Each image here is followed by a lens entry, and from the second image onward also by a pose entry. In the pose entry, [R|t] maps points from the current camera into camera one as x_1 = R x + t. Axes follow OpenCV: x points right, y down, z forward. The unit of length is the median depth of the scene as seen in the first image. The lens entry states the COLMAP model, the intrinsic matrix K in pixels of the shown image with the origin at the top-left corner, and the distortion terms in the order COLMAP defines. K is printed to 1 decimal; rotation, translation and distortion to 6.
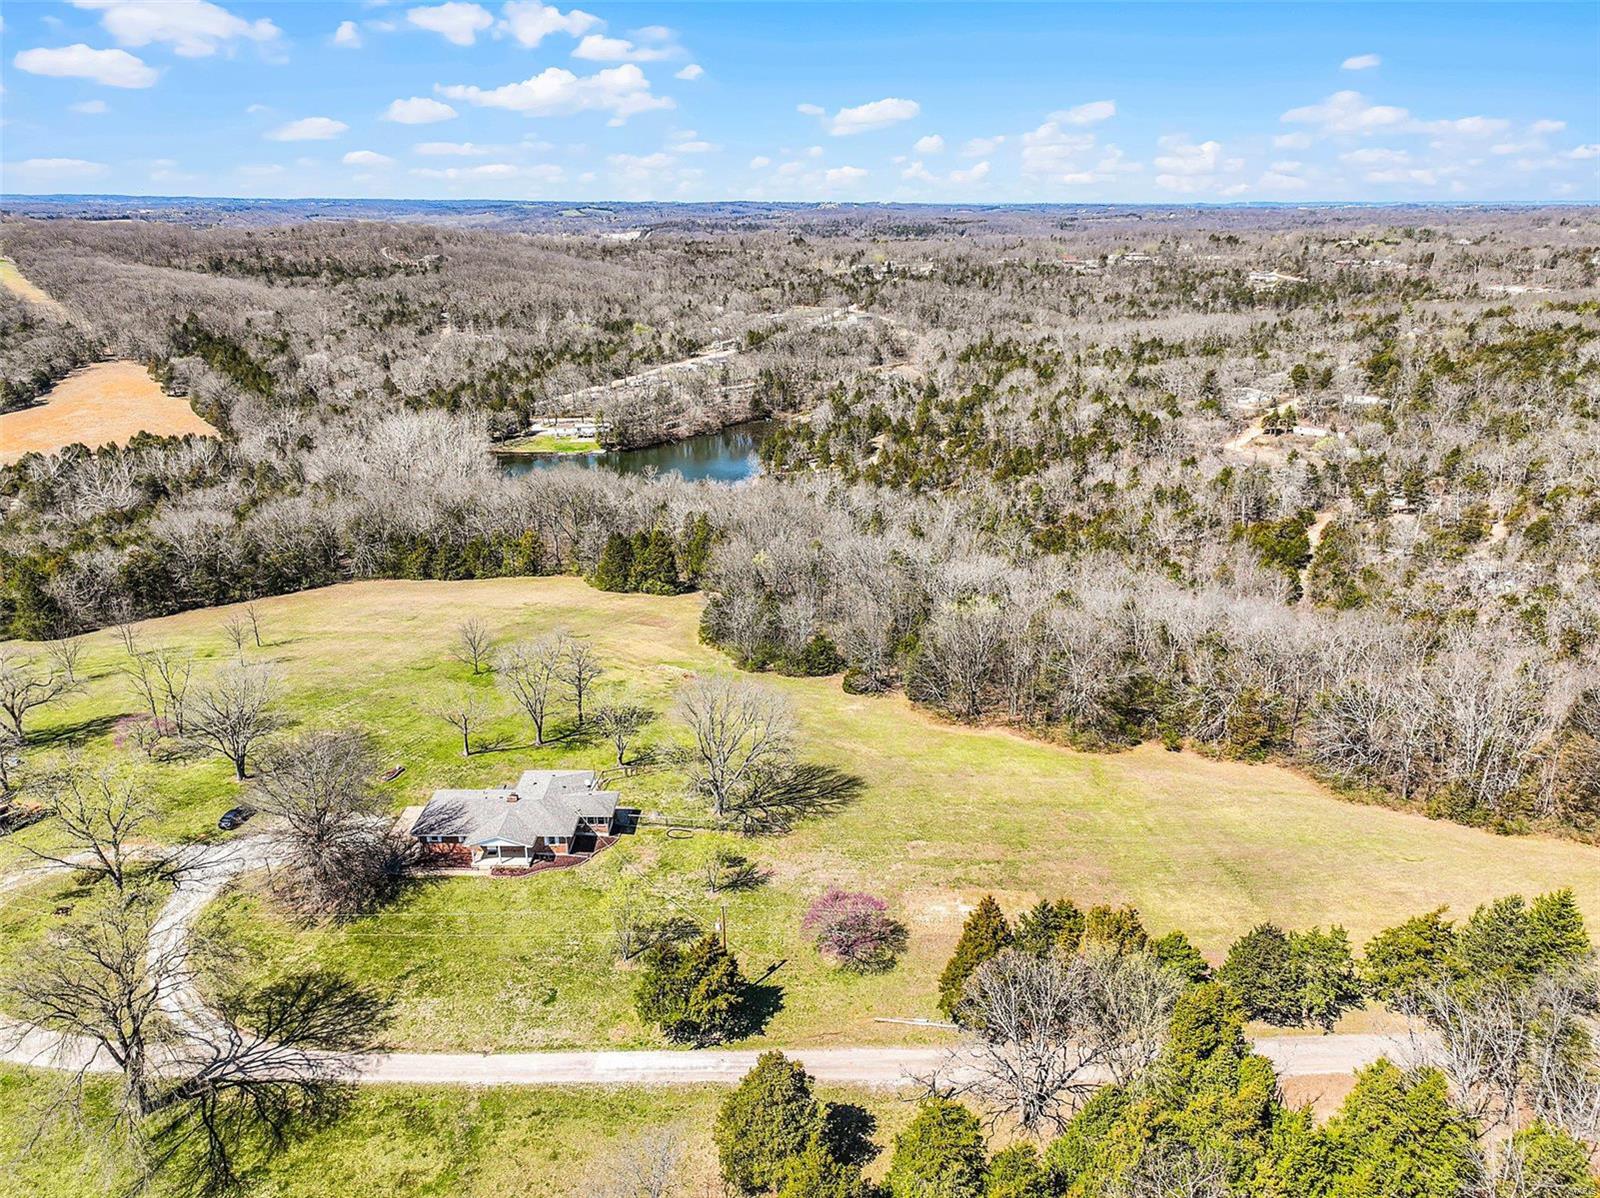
lens RADIAL K [[1123.4, 0, 800.8], [0, 1123.4, 604.0], [0, 0, 1]] dist [-0.007783, 0.032017]
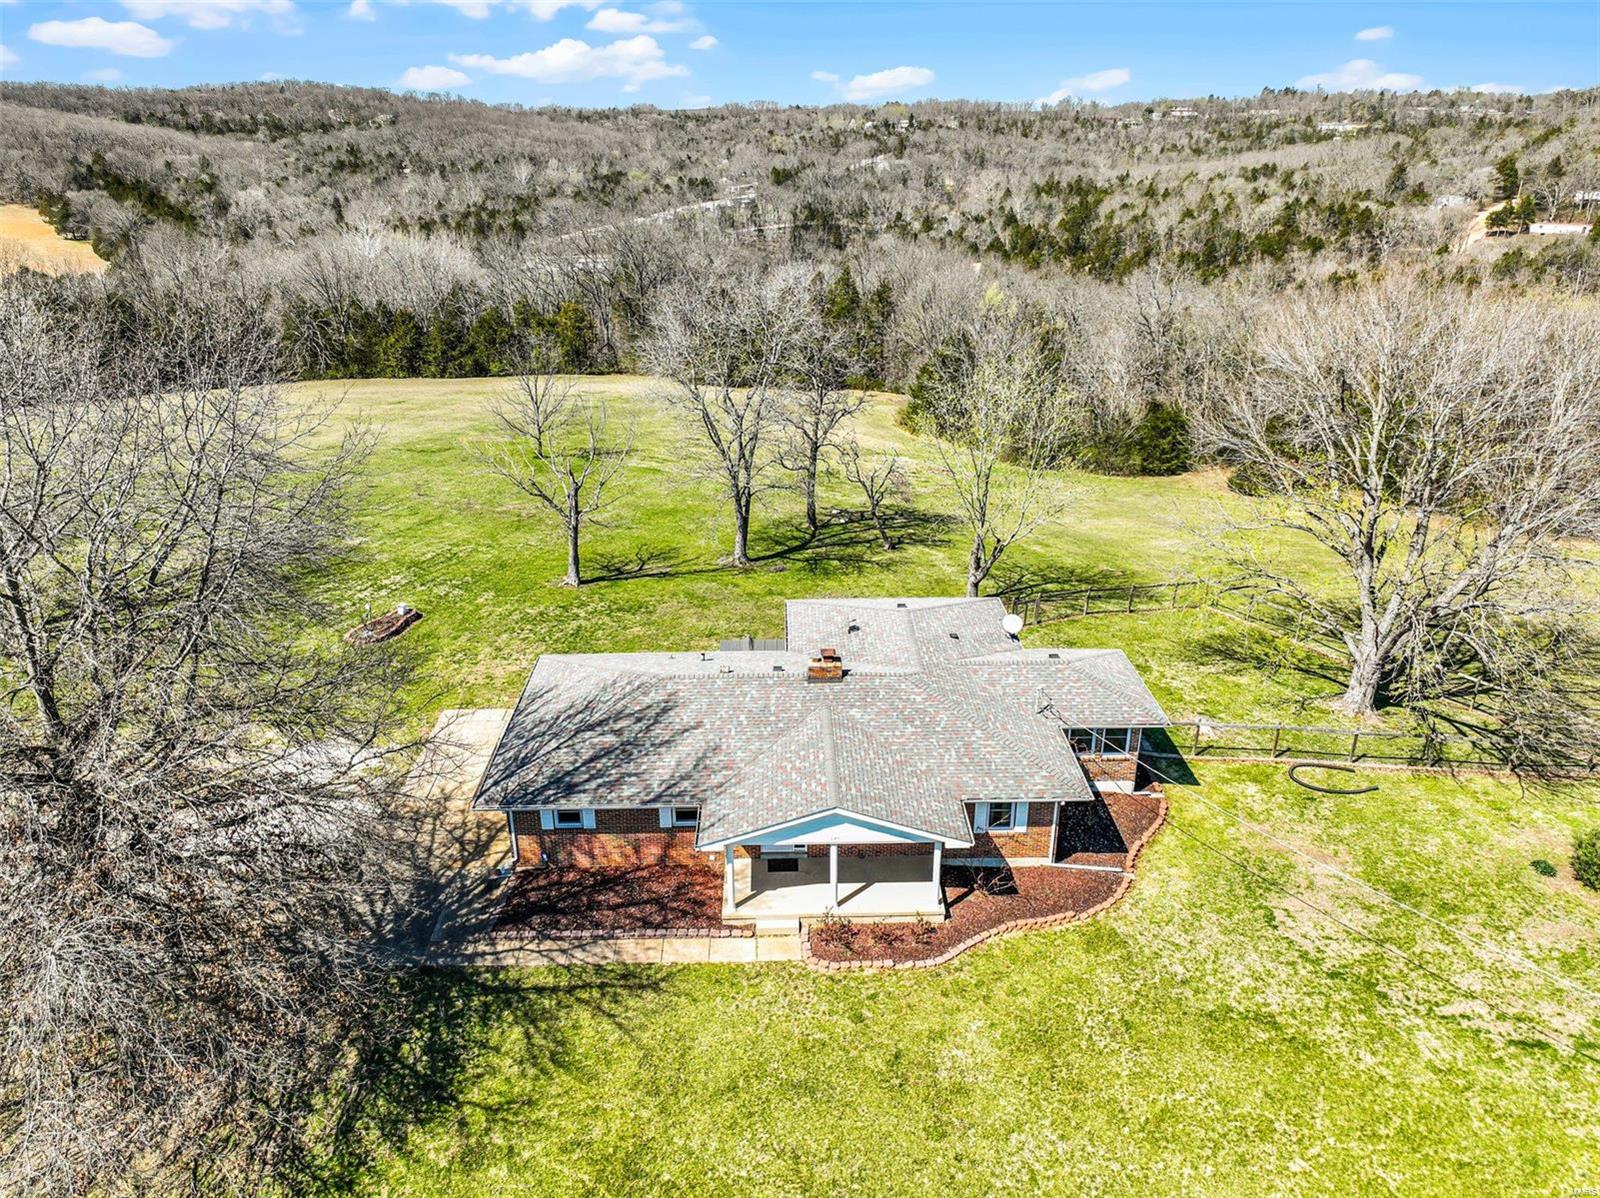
lens RADIAL K [[1123.4, 0, 802.7], [0, 1123.4, 590.4], [0, 0, 1]] dist [-0.007783, 0.032017]
pose [[0.999423, -0.014564, 0.030673, -0.051507], [0.012889, 0.998451, 0.054134, 0.025977], [-0.031414, -0.053707, 0.998062, 0.135389]]
